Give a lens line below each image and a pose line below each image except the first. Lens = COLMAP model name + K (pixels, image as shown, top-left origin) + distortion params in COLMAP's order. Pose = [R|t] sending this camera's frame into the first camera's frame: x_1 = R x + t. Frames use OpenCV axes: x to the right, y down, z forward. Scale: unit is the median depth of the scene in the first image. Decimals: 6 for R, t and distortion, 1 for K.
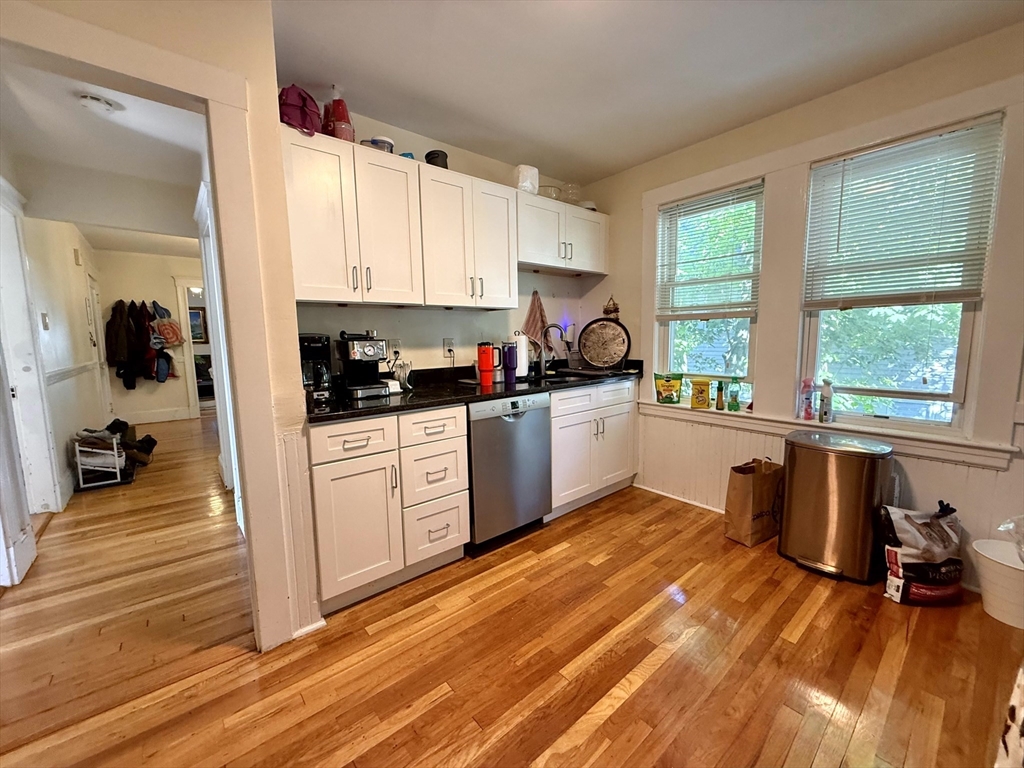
lens RADIAL K [[409.2, 0, 511.9], [0, 409.2, 385.6], [0, 0, 1]] dist [-0.000586, 0.000141]
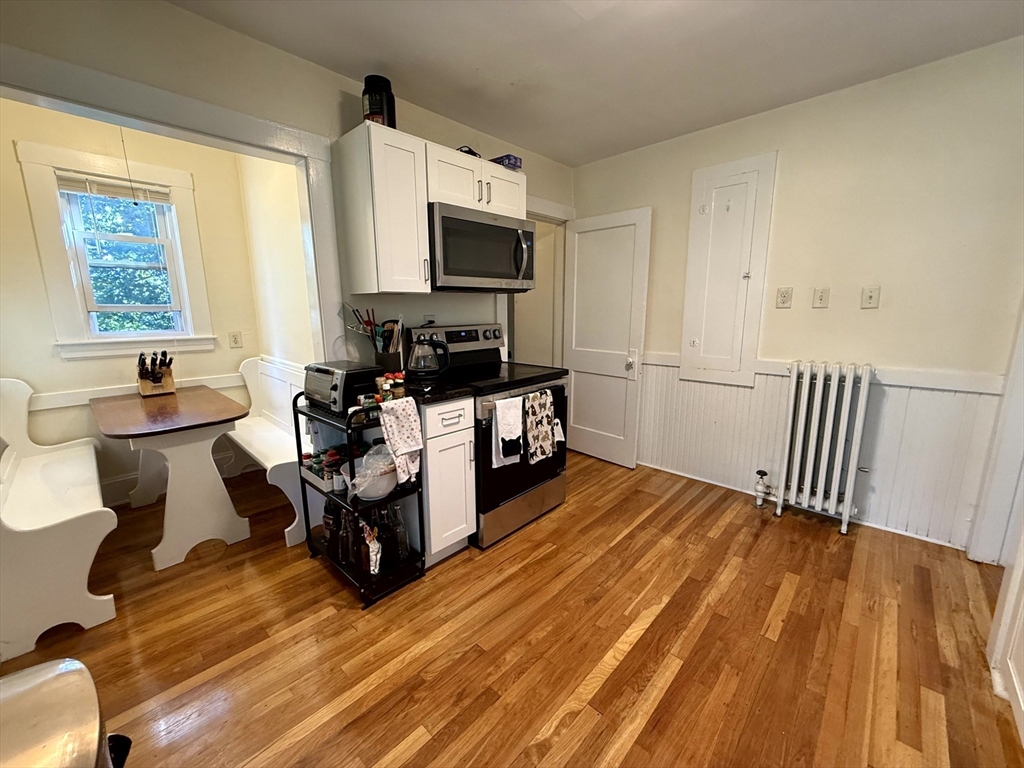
lens RADIAL K [[409.2, 0, 511.9], [0, 409.2, 385.6], [0, 0, 1]] dist [-0.000586, 0.000141]
pose [[-0.993107, 0.043945, -0.108662, 0.417125], [0.008890, 0.952626, 0.304015, -0.180953], [0.116874, 0.300953, -0.946450, 1.148722]]
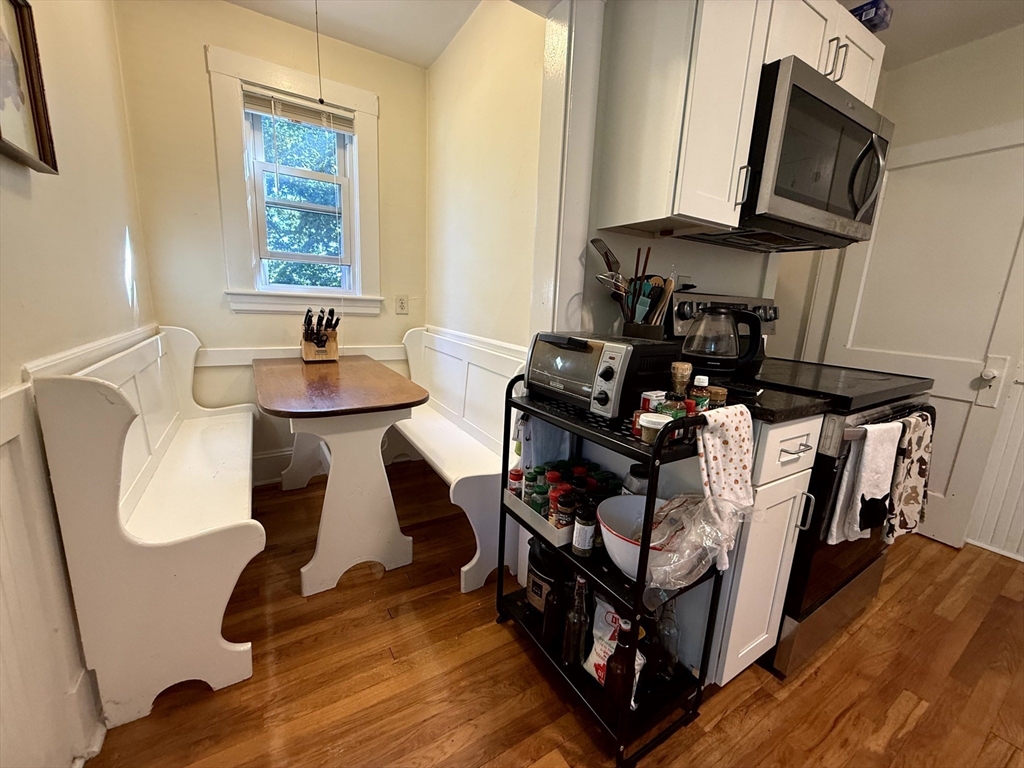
lens RADIAL K [[409.2, 0, 511.9], [0, 409.2, 385.6], [0, 0, 1]] dist [-0.000586, 0.000141]
pose [[-0.988893, -0.057527, 0.137047, 0.718584], [-0.011812, 0.949562, 0.313356, -0.061394], [-0.148161, 0.308257, -0.939695, 0.785055]]
